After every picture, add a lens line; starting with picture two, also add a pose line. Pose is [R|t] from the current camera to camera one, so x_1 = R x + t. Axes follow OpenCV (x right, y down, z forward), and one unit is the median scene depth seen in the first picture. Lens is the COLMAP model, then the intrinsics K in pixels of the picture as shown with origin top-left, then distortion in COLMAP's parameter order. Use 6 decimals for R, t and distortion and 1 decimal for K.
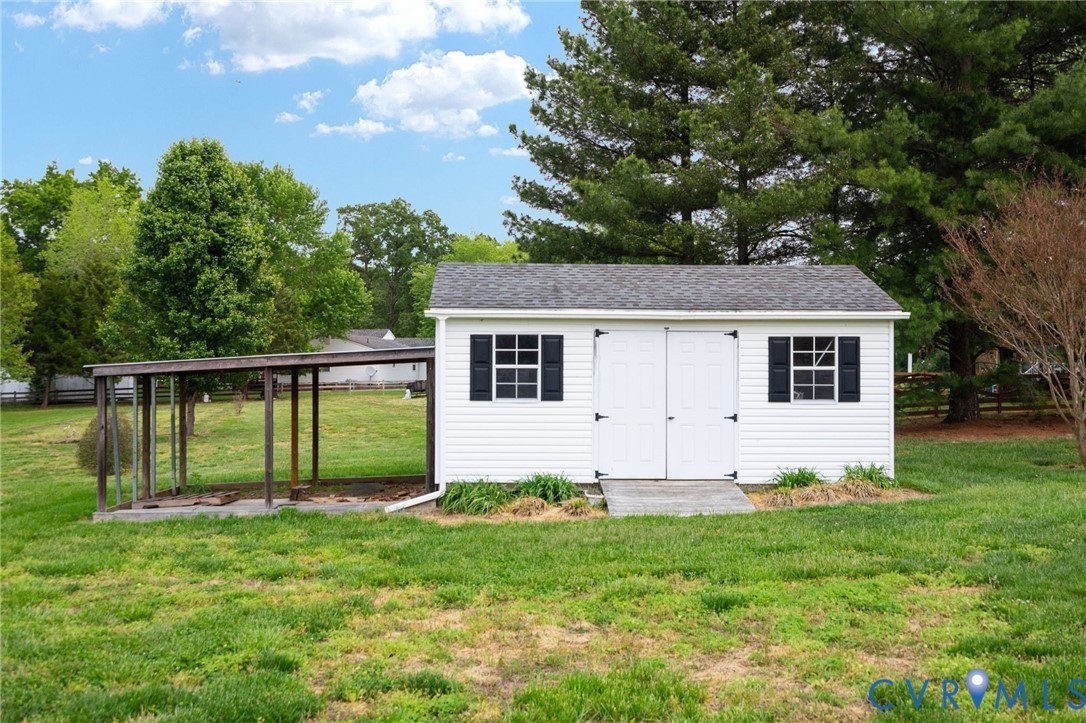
lens RADIAL K [[1024.3, 0, 542.9], [0, 1024.3, 366.4], [0, 0, 1]] dist [0.010185, 0.000000]
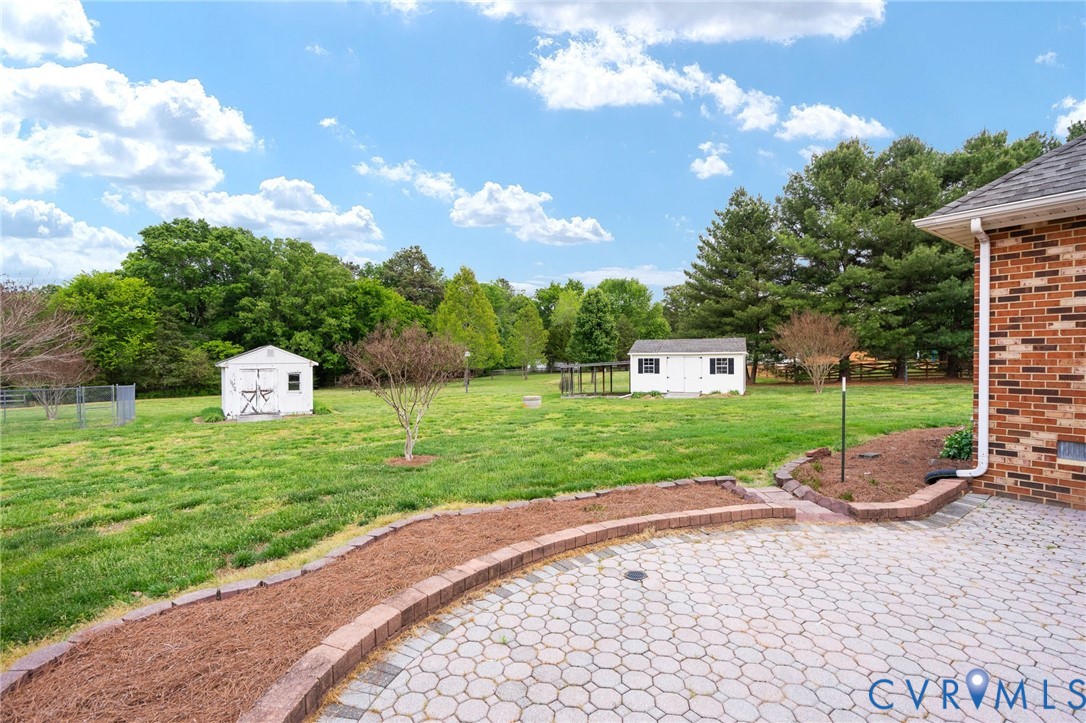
lens RADIAL K [[489.3, 0, 542.0], [0, 489.3, 363.1], [0, 0, 1]] dist [-0.004498, 0.000151]
pose [[0.891561, -0.004520, -0.452878, 0.411977], [0.012996, 0.999794, 0.015606, -0.039914], [0.452714, -0.019799, 0.891436, -0.854173]]
